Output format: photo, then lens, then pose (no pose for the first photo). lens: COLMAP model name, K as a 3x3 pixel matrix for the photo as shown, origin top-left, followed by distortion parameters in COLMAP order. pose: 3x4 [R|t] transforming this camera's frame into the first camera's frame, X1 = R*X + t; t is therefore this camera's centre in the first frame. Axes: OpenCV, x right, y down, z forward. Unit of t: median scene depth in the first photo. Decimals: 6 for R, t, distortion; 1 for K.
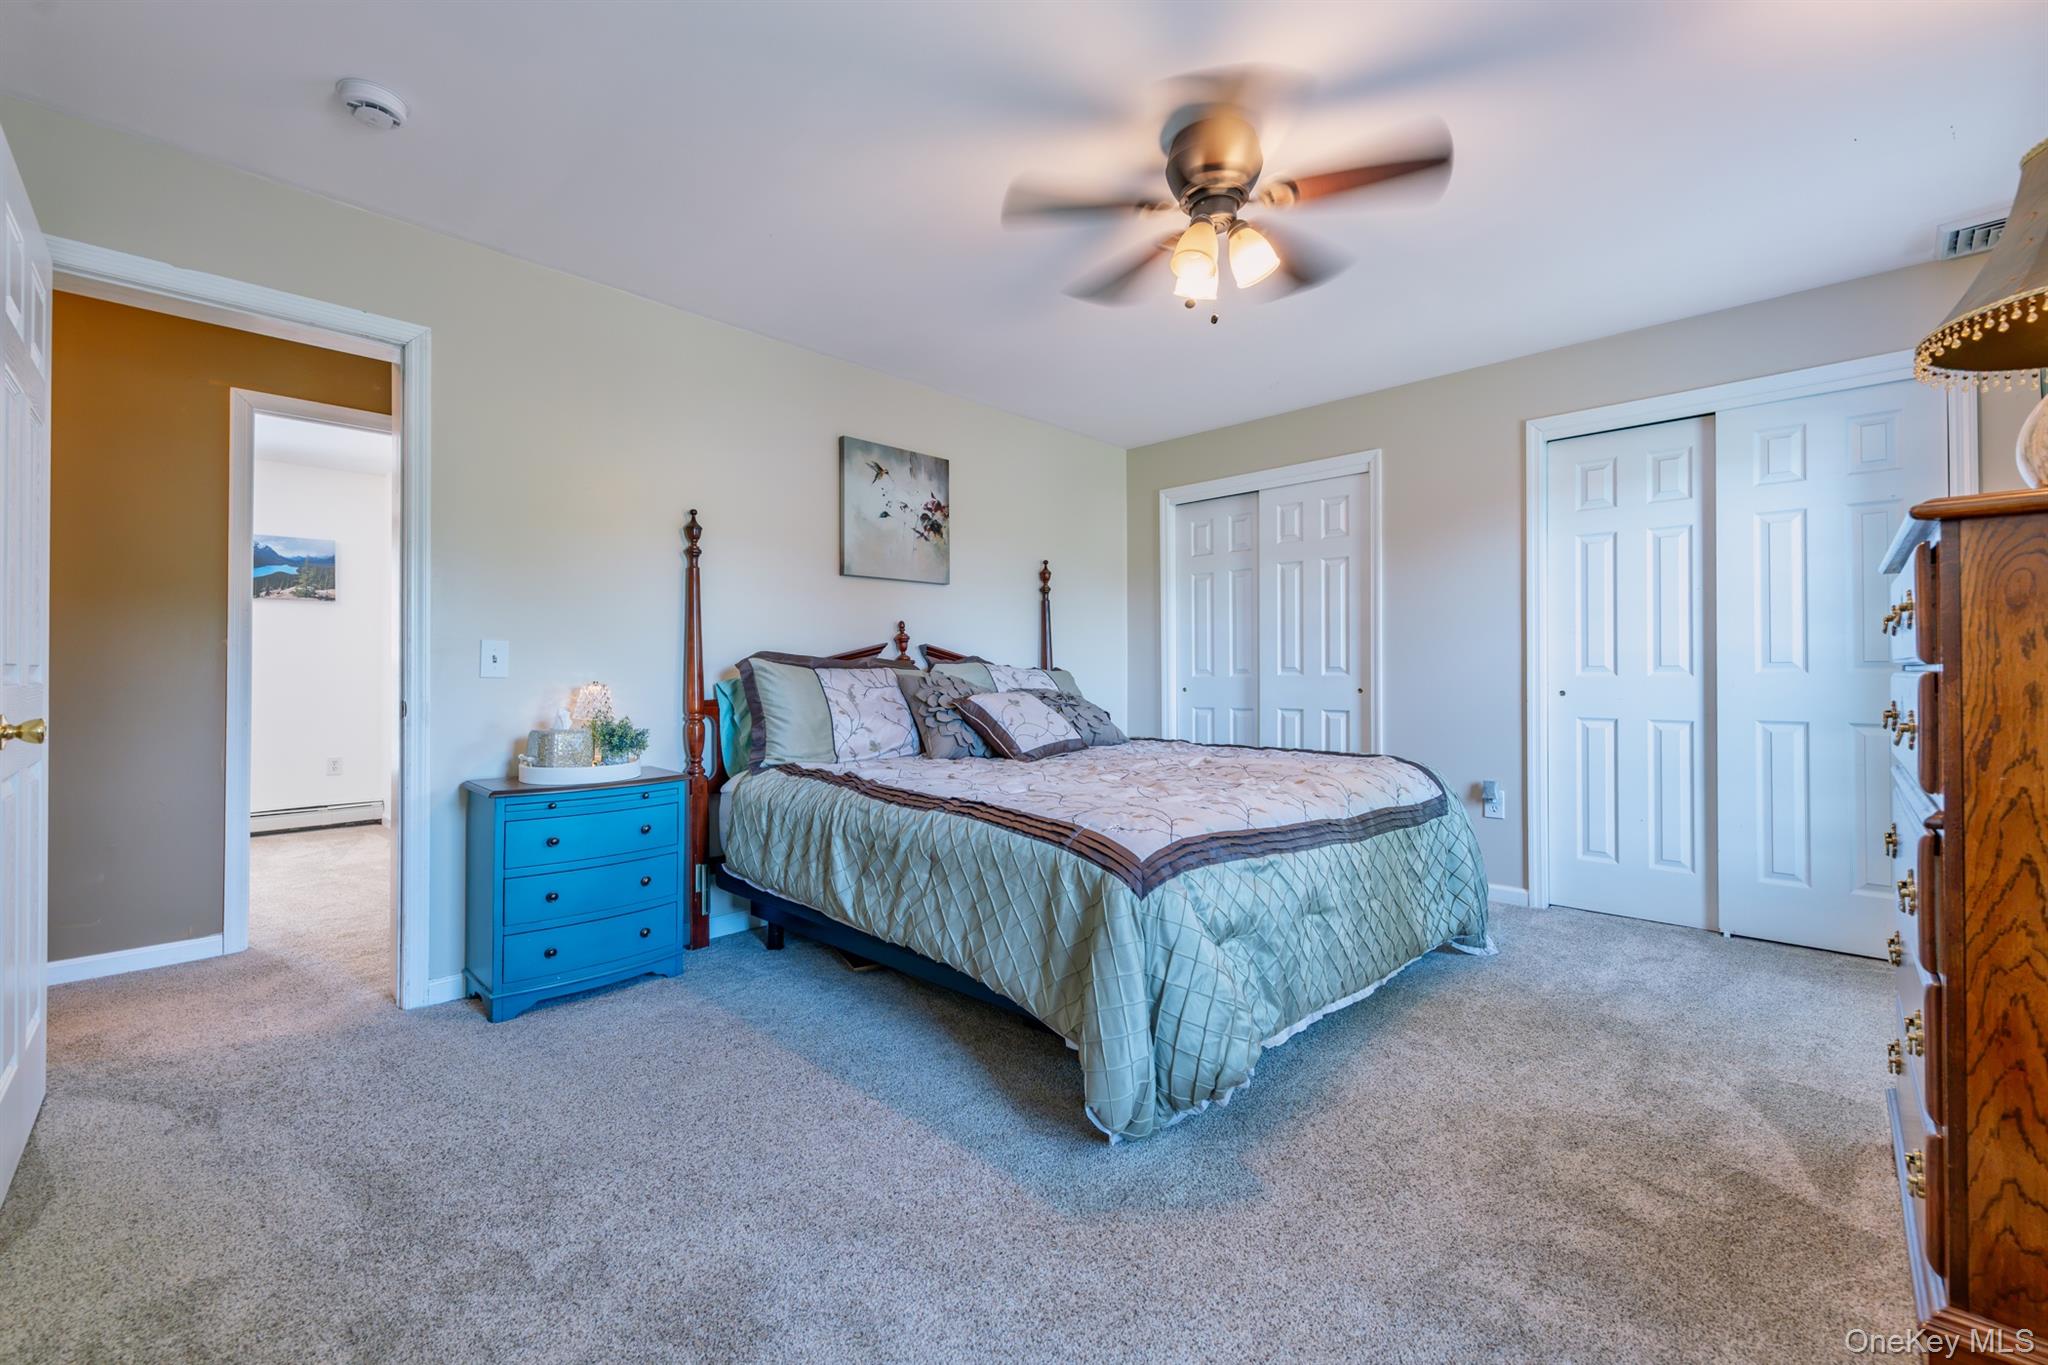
lens RADIAL K [[831.0, 0, 1024.0], [0, 831.0, 682.5], [0, 0, 1]] dist [0.000777, 0.000075]
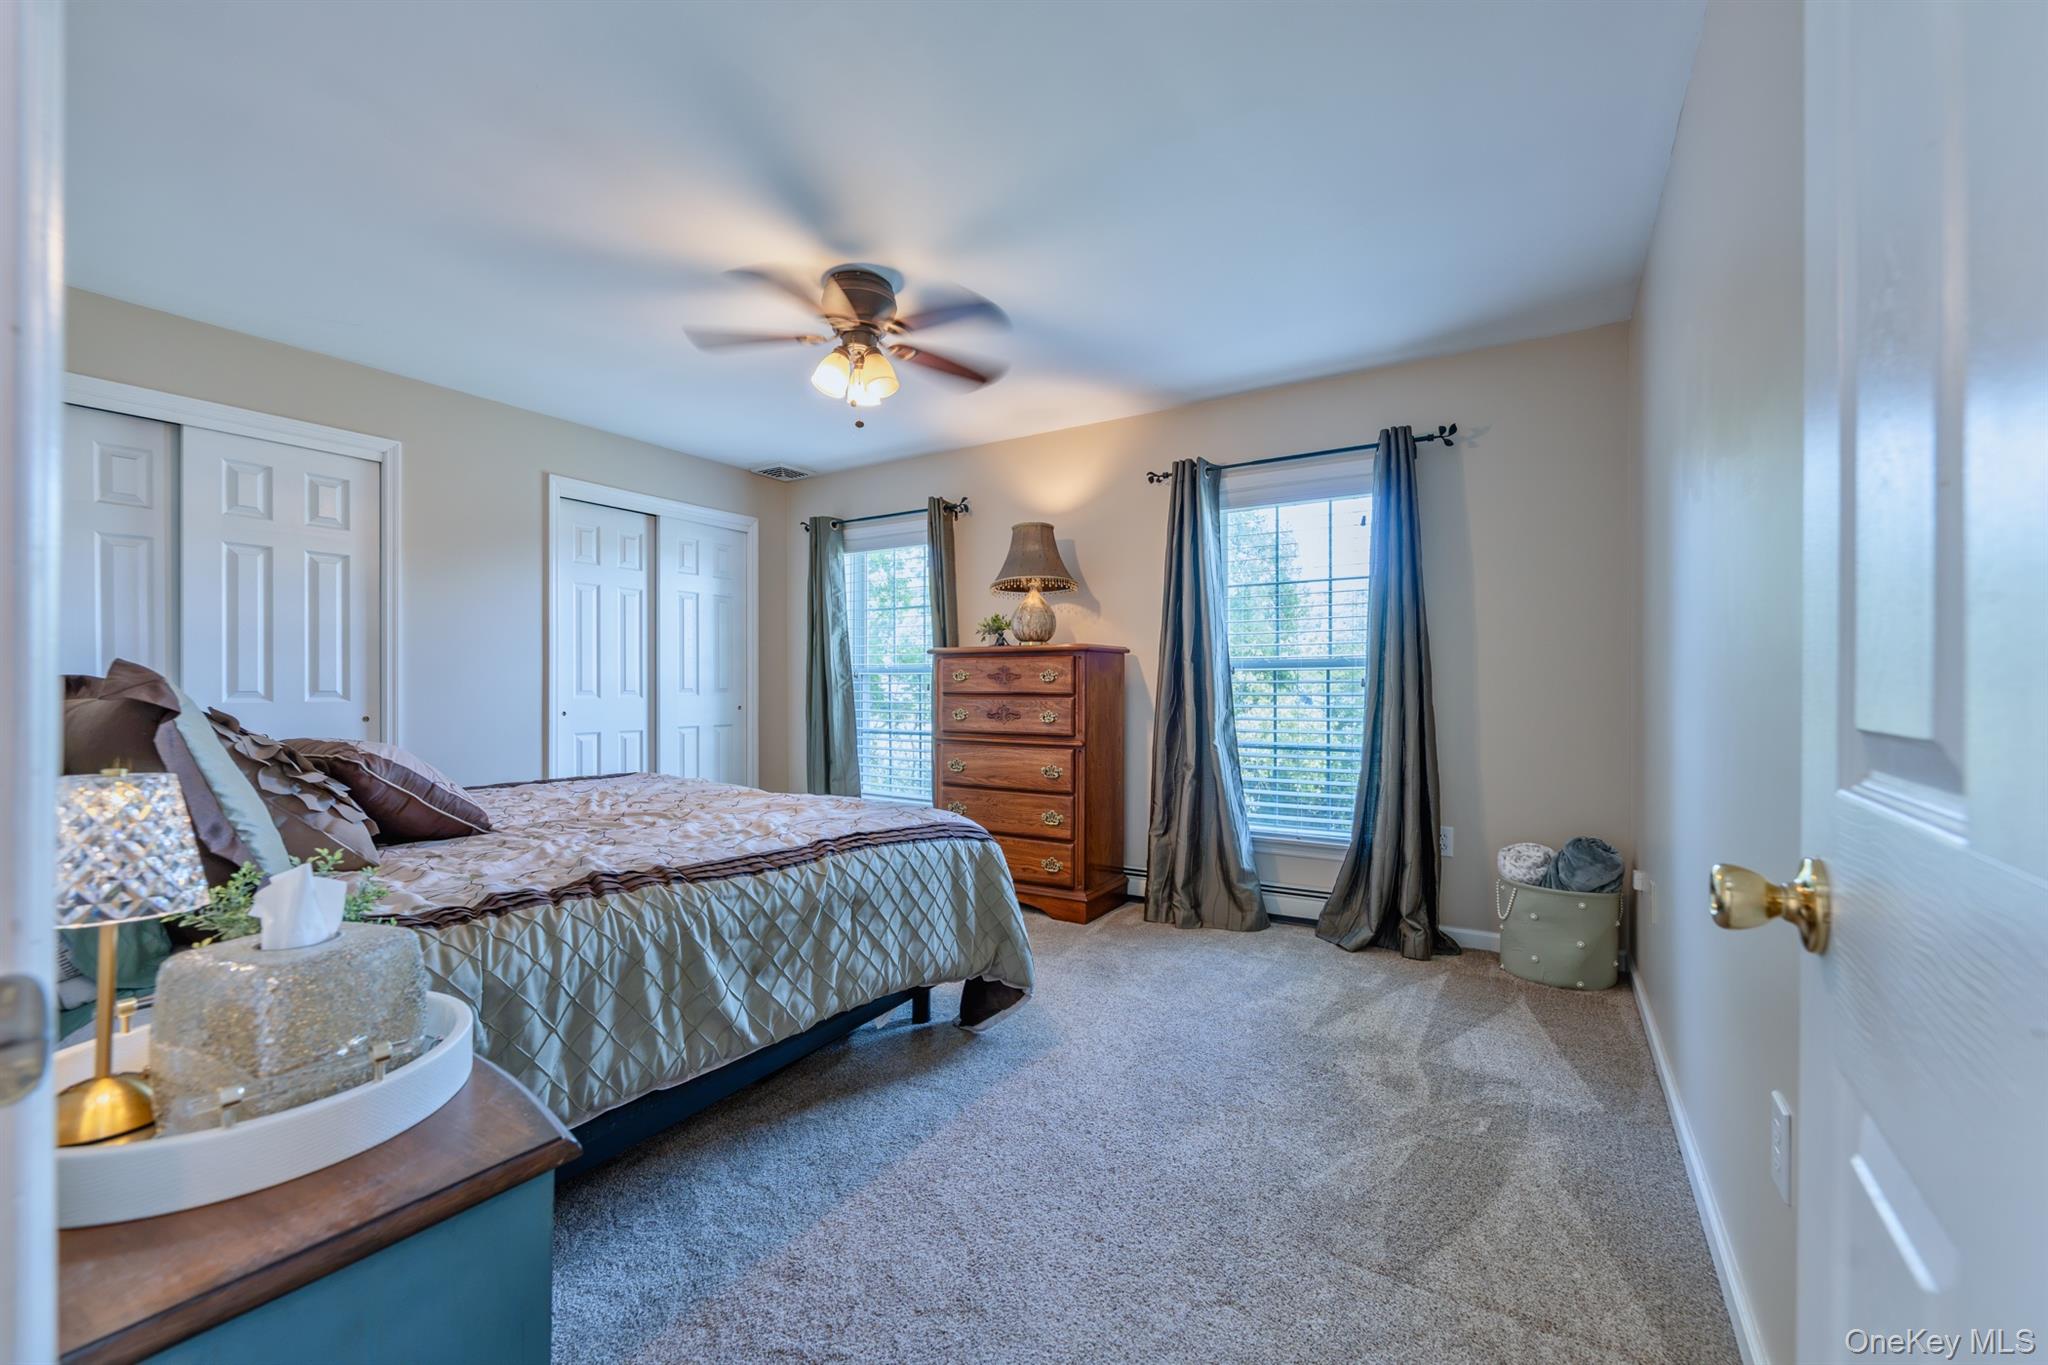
lens RADIAL K [[831.8, 0, 1024.0], [0, 831.8, 682.5], [0, 0, 1]] dist [0.056385, -0.000124]
pose [[-0.200323, 0.007342, 0.979702, -0.723722], [0.007823, 0.999952, -0.005894, -0.021187], [-0.979699, 0.006483, -0.200370, 0.661465]]
